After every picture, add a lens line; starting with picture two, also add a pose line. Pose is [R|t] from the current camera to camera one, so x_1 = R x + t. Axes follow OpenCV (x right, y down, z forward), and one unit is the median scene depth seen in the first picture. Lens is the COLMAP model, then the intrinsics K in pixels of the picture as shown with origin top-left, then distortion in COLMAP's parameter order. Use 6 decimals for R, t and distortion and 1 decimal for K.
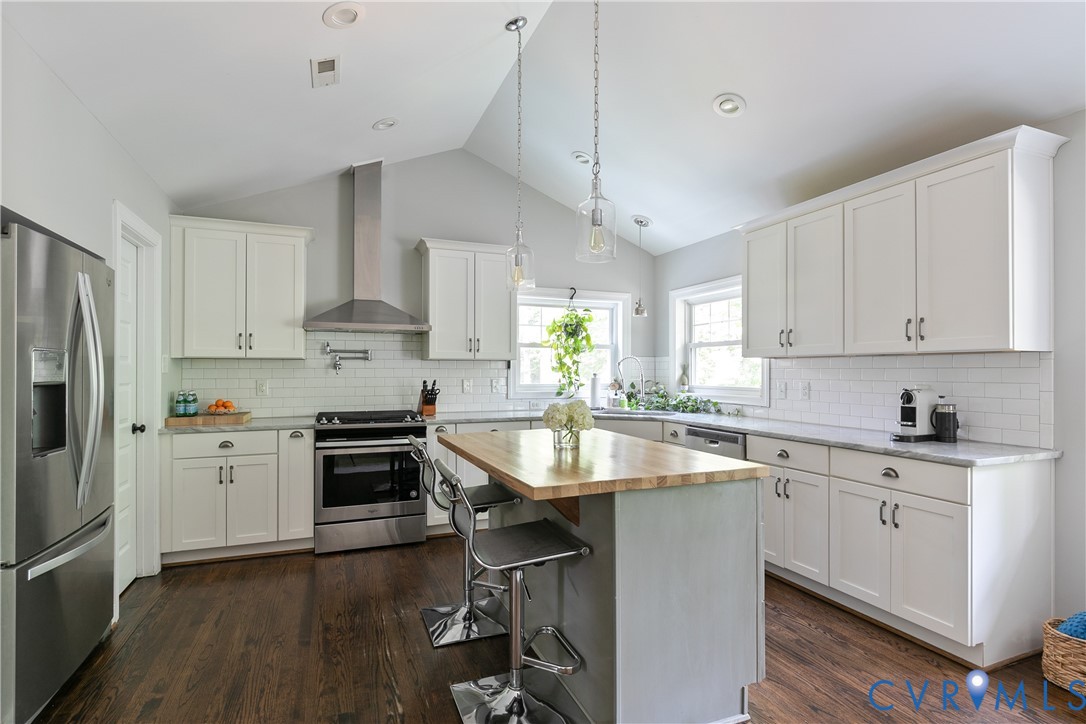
lens RADIAL K [[536.7, 0, 547.4], [0, 536.7, 367.4], [0, 0, 1]] dist [-0.001727, -0.000413]
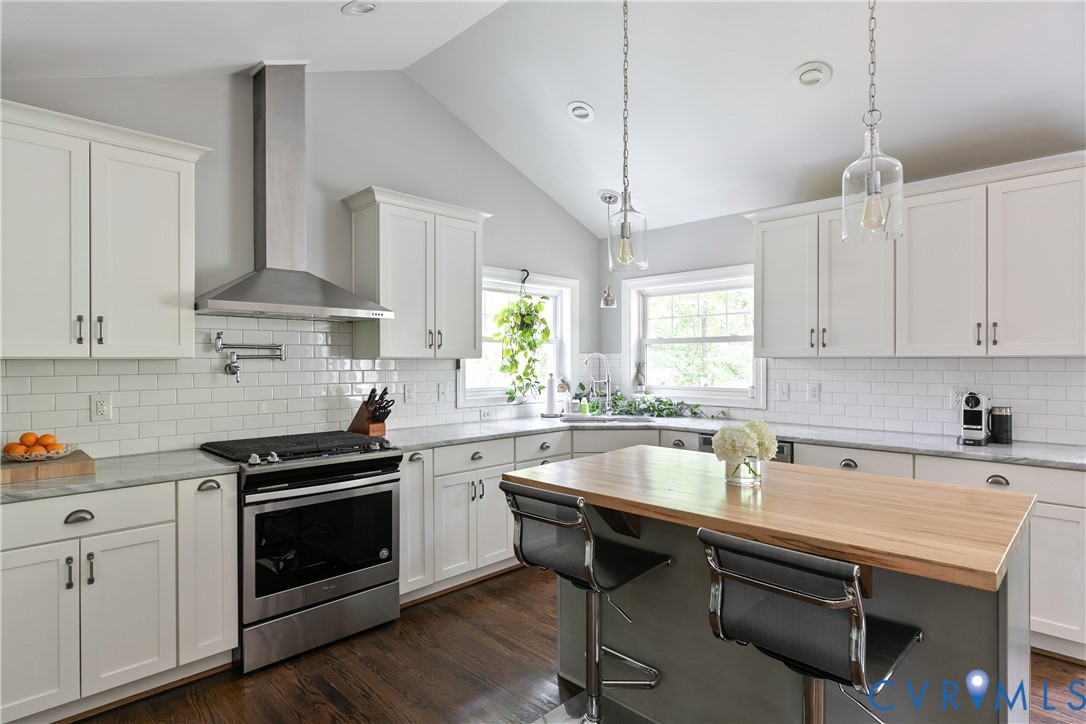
lens RADIAL K [[569.4, 0, 548.9], [0, 569.4, 362.5], [0, 0, 1]] dist [-0.000349, -0.000040]
pose [[0.918986, -0.003942, 0.394271, -0.340847], [0.000043, 0.999951, 0.009899, -0.019074], [-0.394291, -0.009080, 0.918941, 0.237981]]
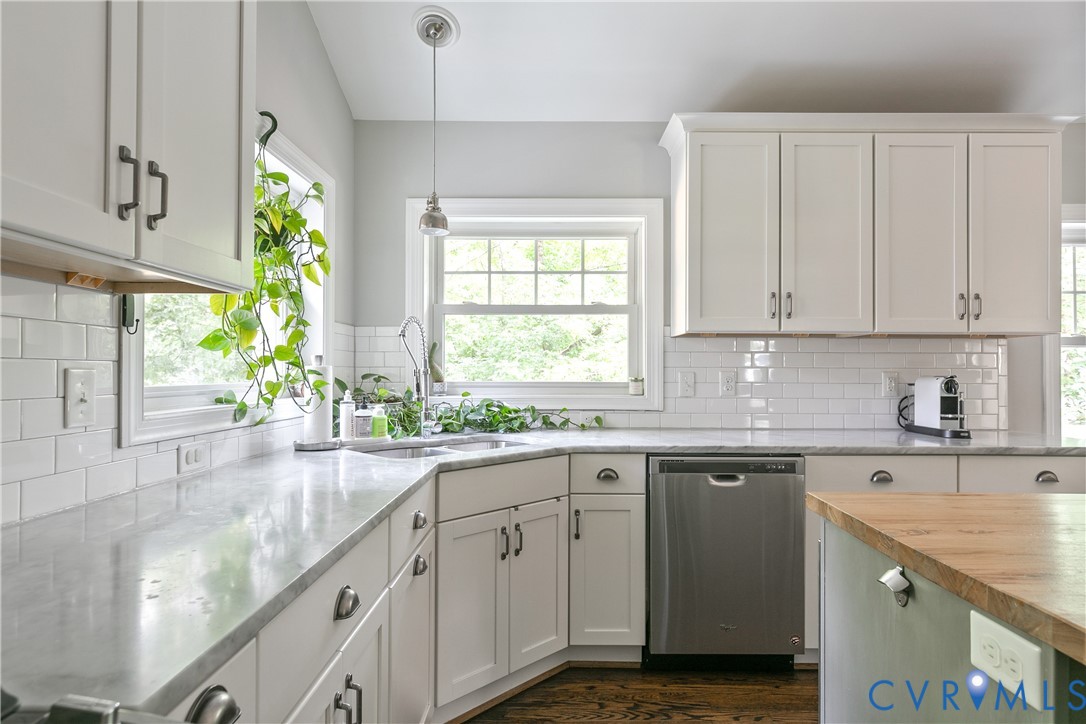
lens RADIAL K [[586.4, 0, 545.8], [0, 586.4, 366.6], [0, 0, 1]] dist [-0.000361, -0.000305]
pose [[0.385103, 0.007815, 0.922841, -0.310126], [-0.009060, 0.999948, -0.004687, 0.025553], [-0.922829, -0.006556, 0.385153, 0.880203]]
